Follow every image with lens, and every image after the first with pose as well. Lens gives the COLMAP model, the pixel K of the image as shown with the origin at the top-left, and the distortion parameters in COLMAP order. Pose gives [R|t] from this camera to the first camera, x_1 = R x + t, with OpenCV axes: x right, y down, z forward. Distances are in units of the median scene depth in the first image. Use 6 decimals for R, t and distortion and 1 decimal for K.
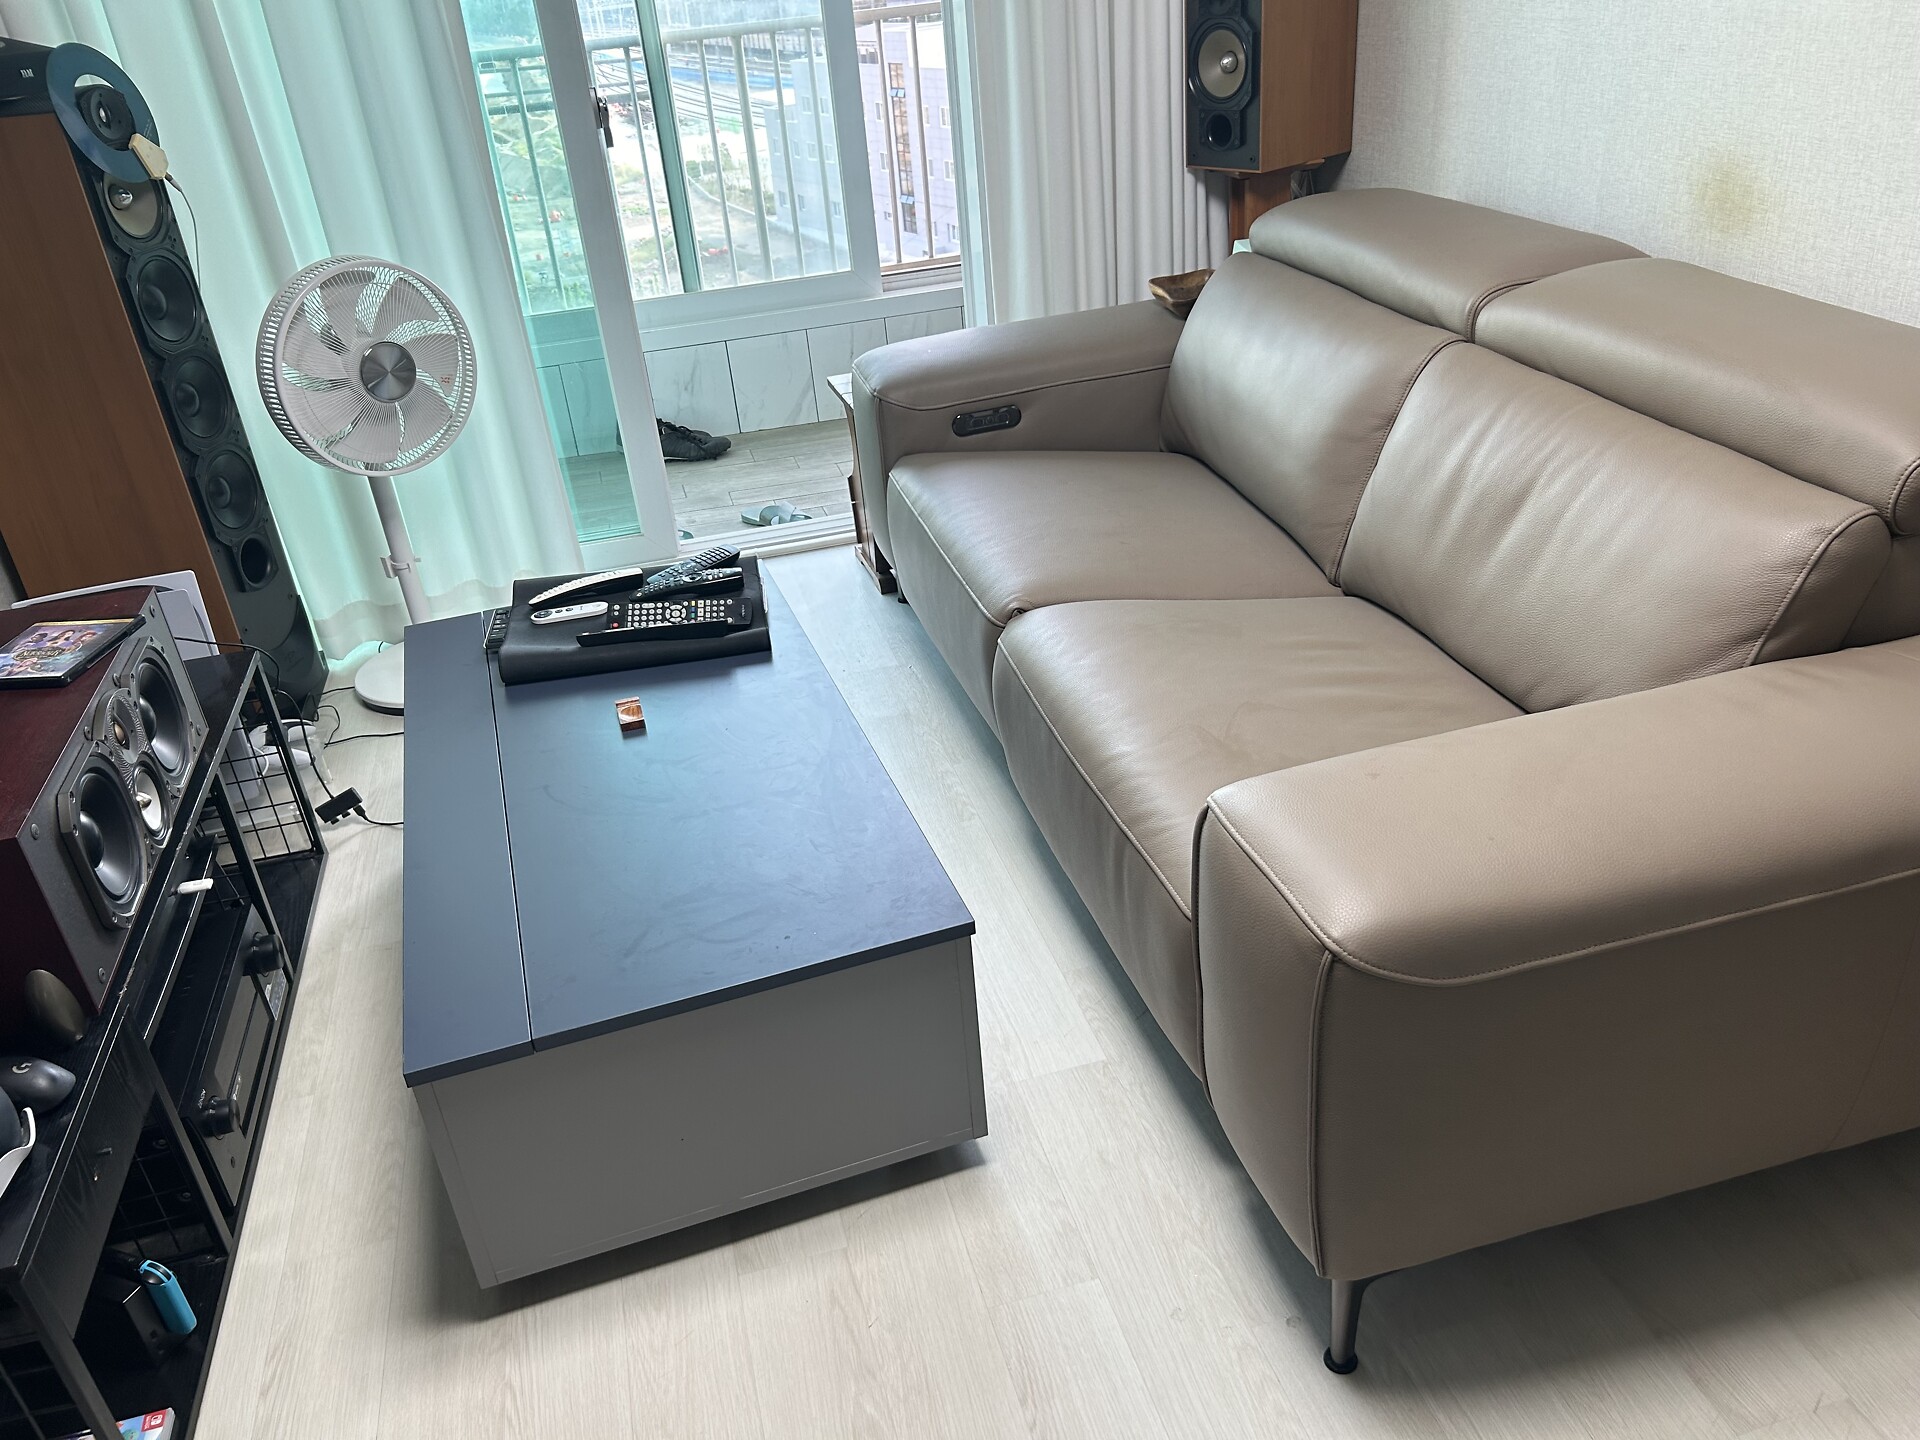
lens RADIAL K [[1443.0, 0, 947.6], [0, 1443.0, 717.1], [0, 0, 1]] dist [0.026652, -0.023699]
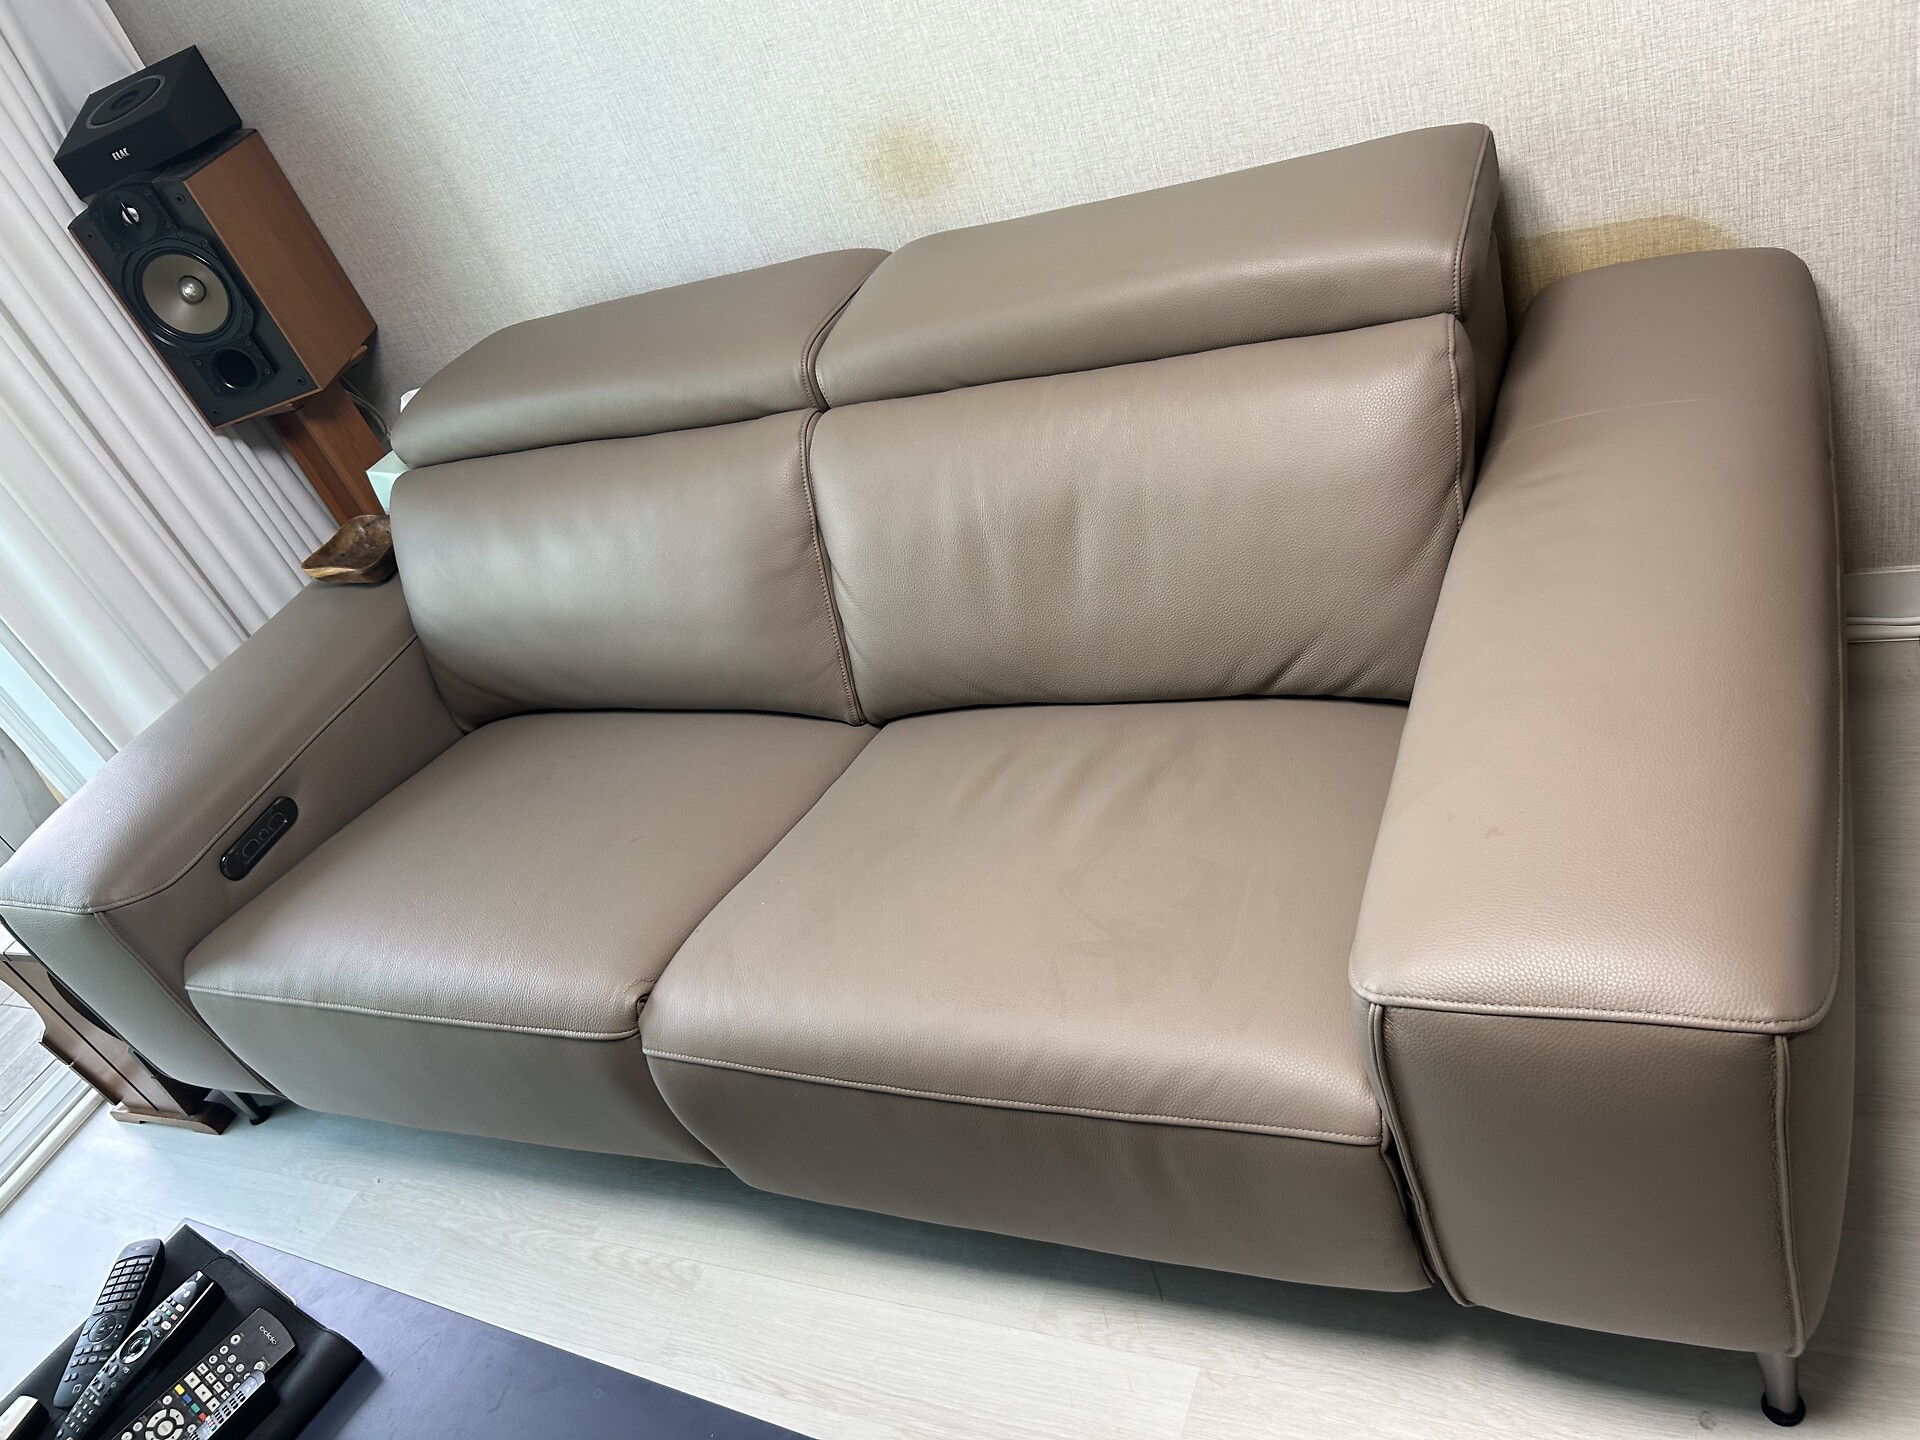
lens RADIAL K [[1443.0, 0, 964.1], [0, 1443.0, 724.7], [0, 0, 1]] dist [0.026652, -0.023699]
pose [[0.598540, -0.565607, 0.567308, -0.149993], [0.610318, 0.780670, 0.134411, -0.149300], [-0.518904, 0.265788, 0.812463, 0.266863]]
